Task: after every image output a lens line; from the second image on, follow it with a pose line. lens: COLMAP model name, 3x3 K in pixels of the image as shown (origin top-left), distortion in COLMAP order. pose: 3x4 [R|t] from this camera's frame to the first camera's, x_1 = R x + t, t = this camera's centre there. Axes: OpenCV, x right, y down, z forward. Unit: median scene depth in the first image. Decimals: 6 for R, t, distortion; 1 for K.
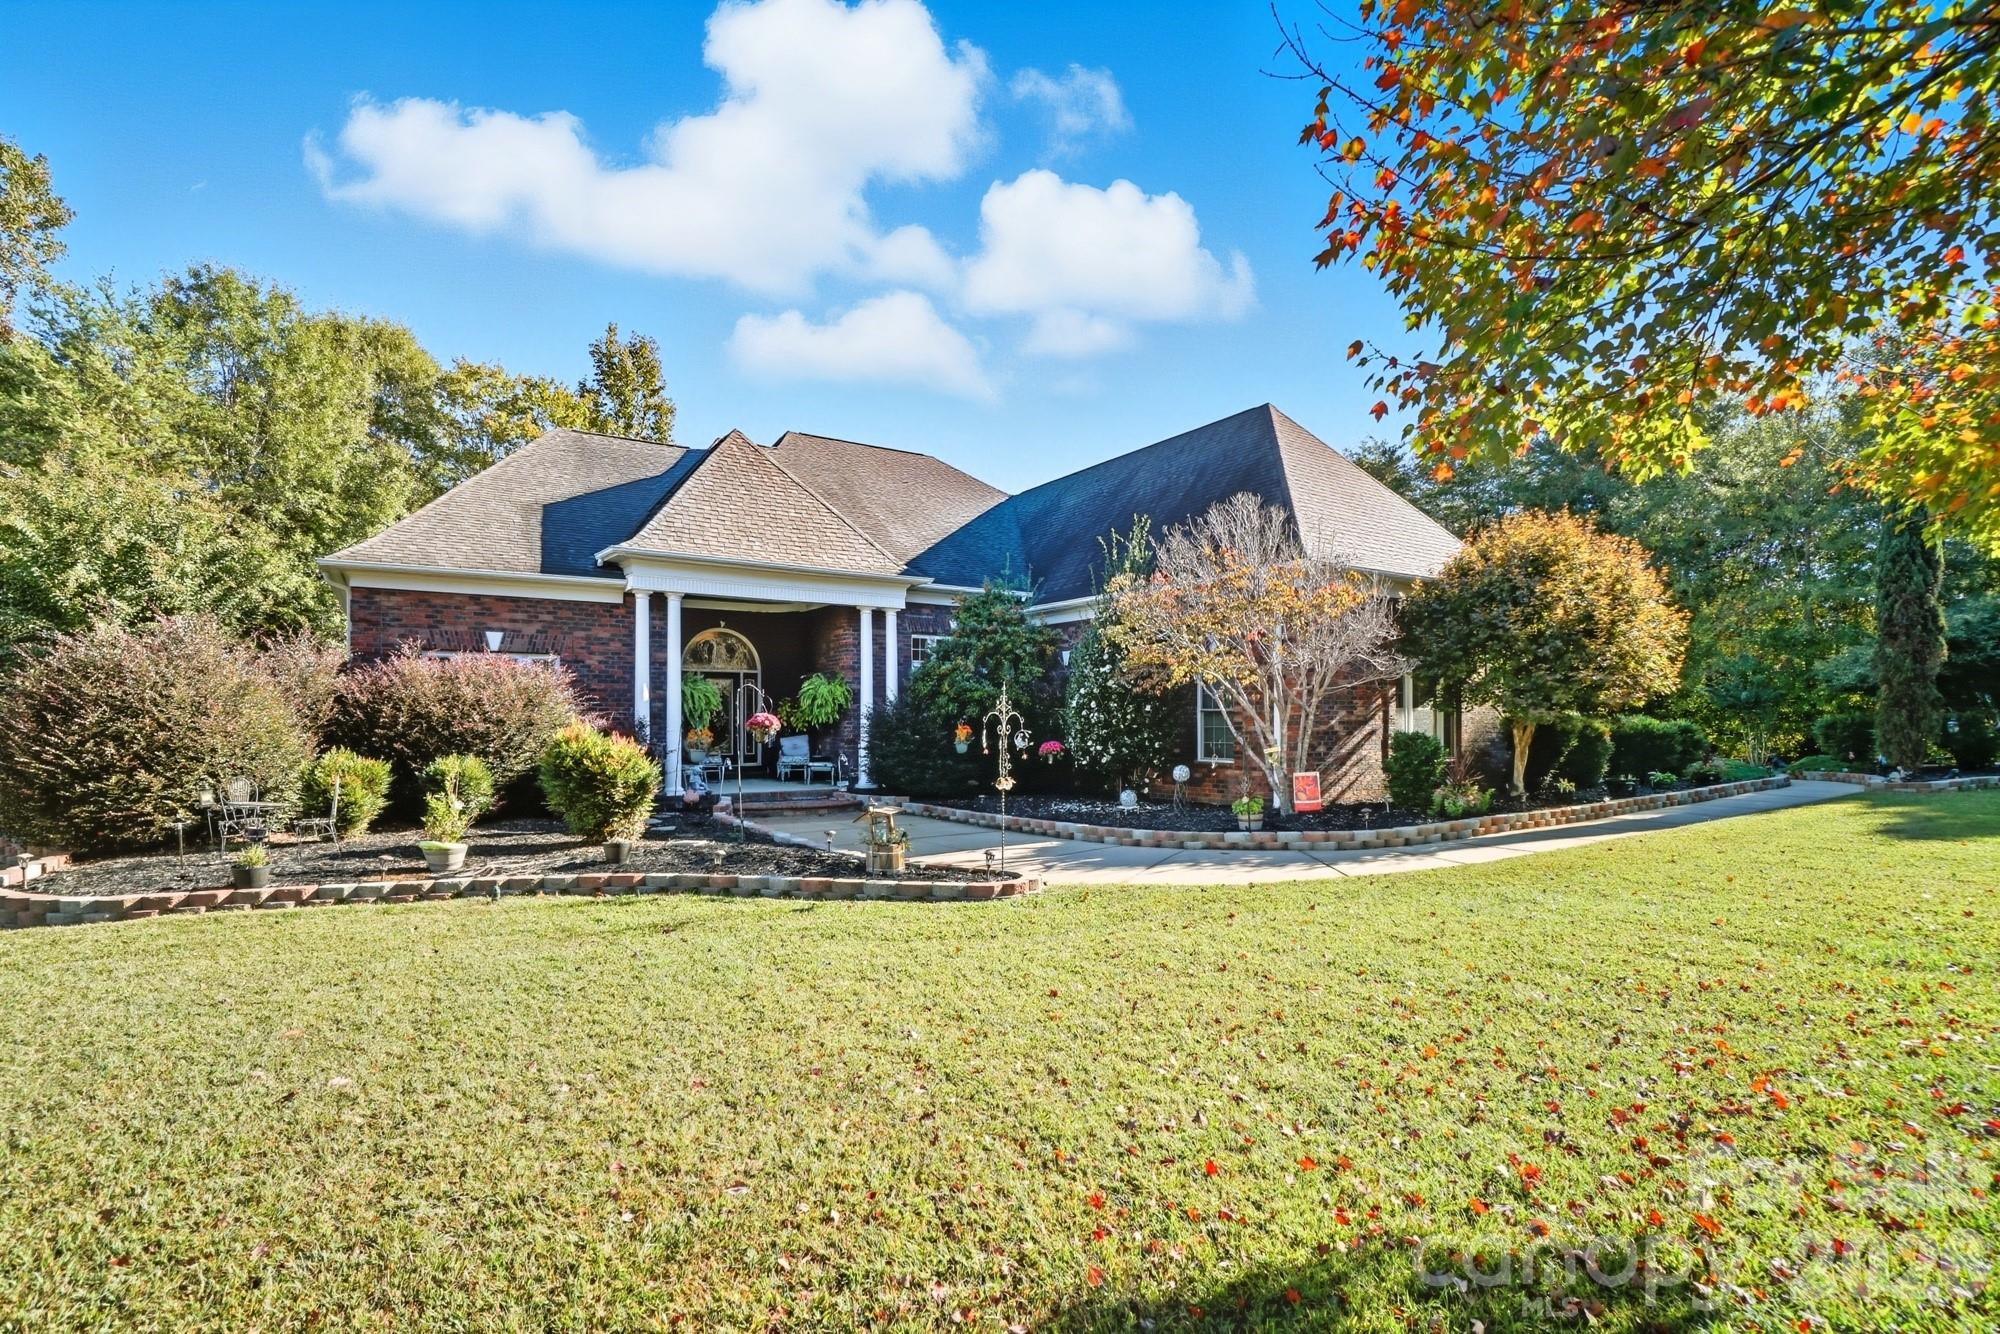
lens RADIAL K [[909.7, 0, 1005.3], [0, 909.7, 691.3], [0, 0, 1]] dist [-0.072558, 0.025769]
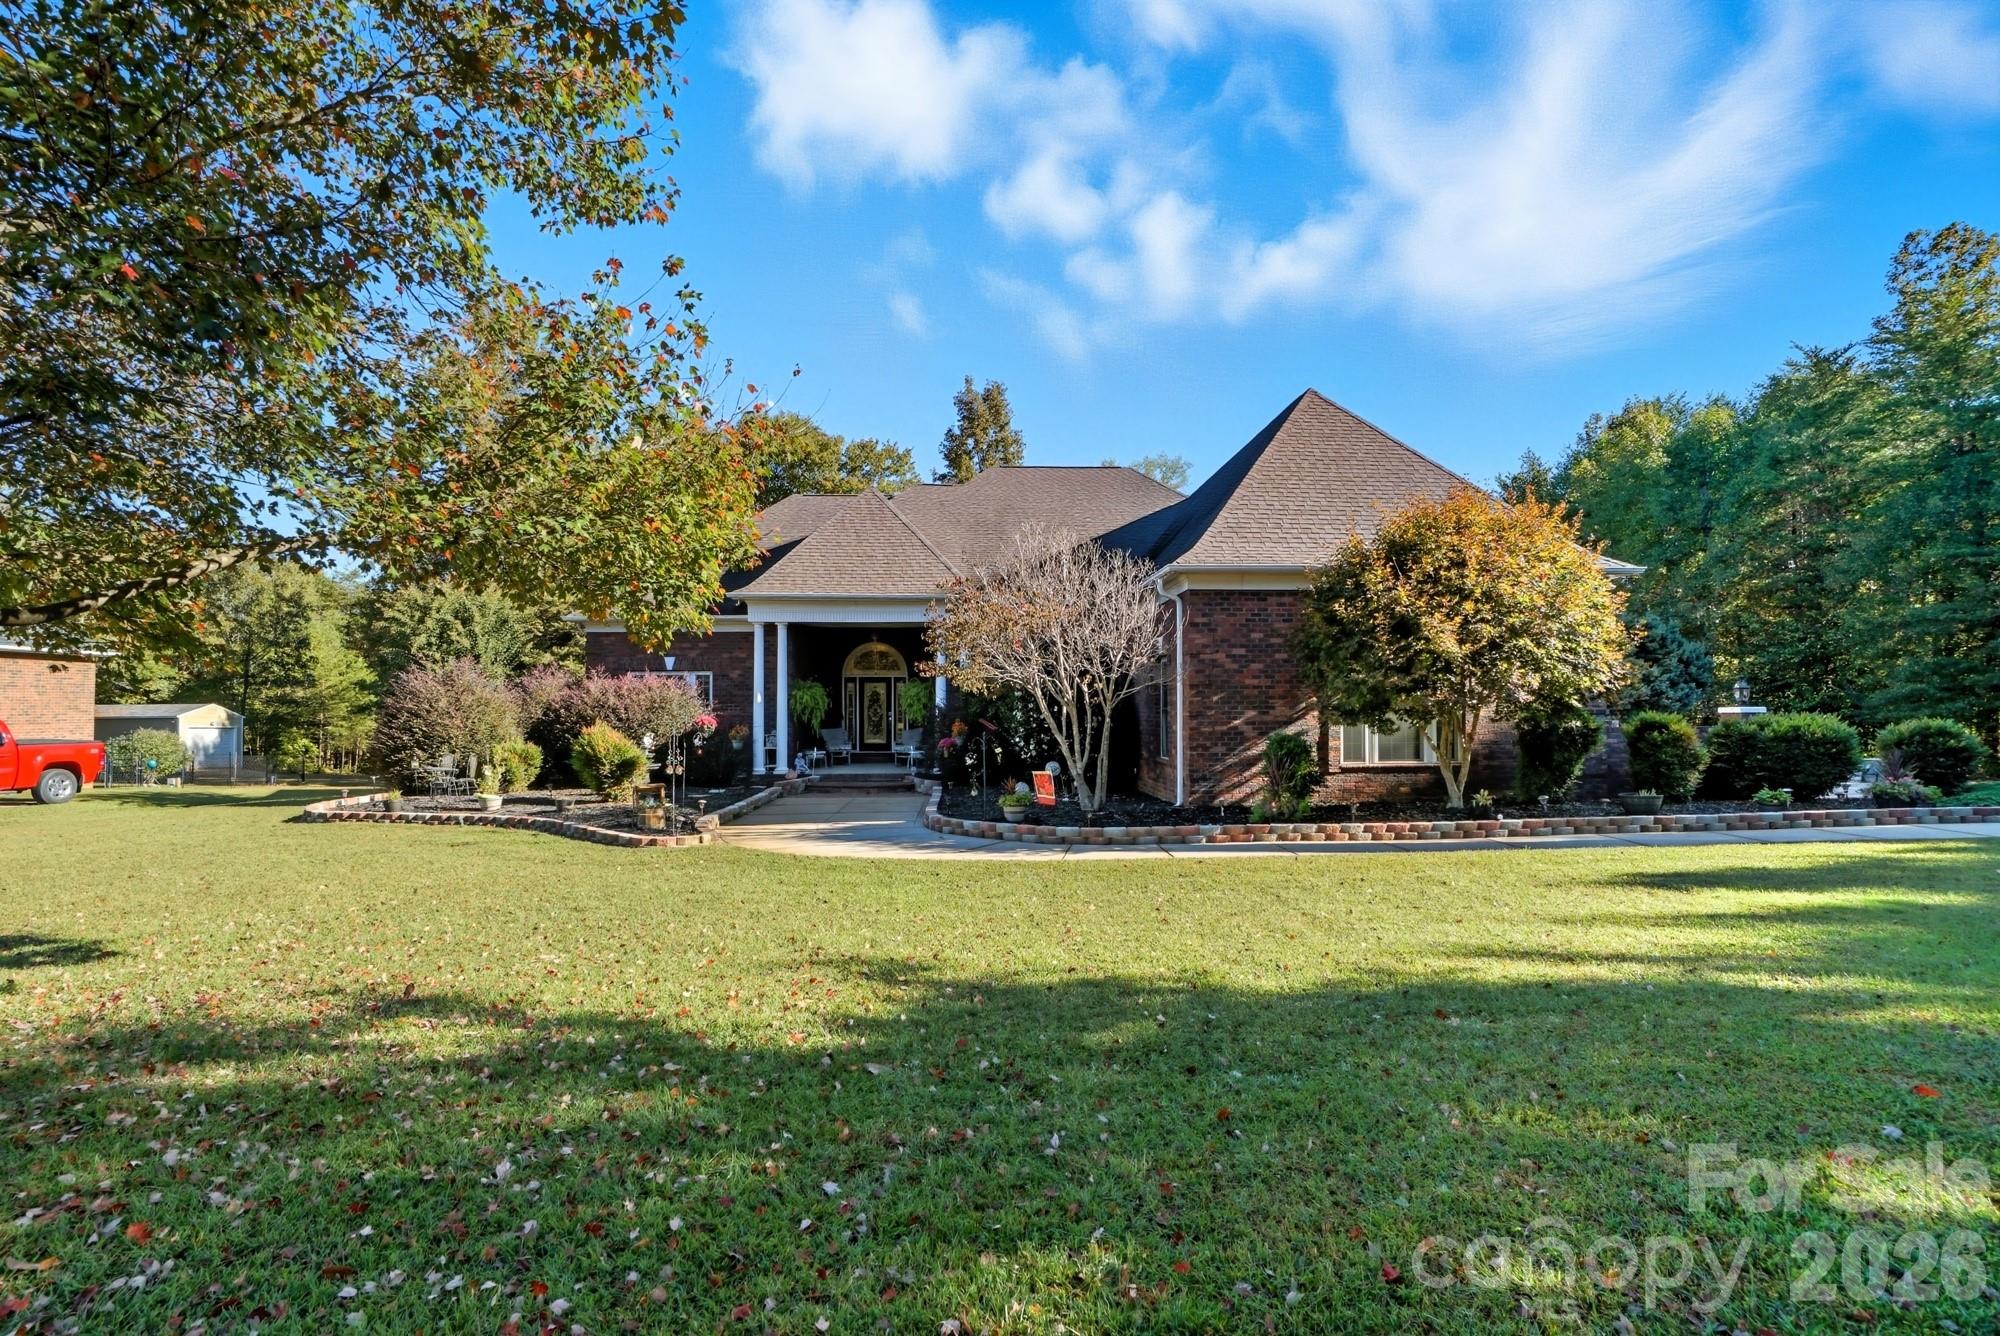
lens RADIAL K [[909.7, 0, 1005.3], [0, 909.7, 692.3], [0, 0, 1]] dist [-0.072558, 0.025769]
pose [[0.850242, -0.014907, -0.526180, 0.654559], [0.019406, 0.999807, 0.003033, -0.005729], [0.526033, -0.012790, 0.850368, 0.046202]]
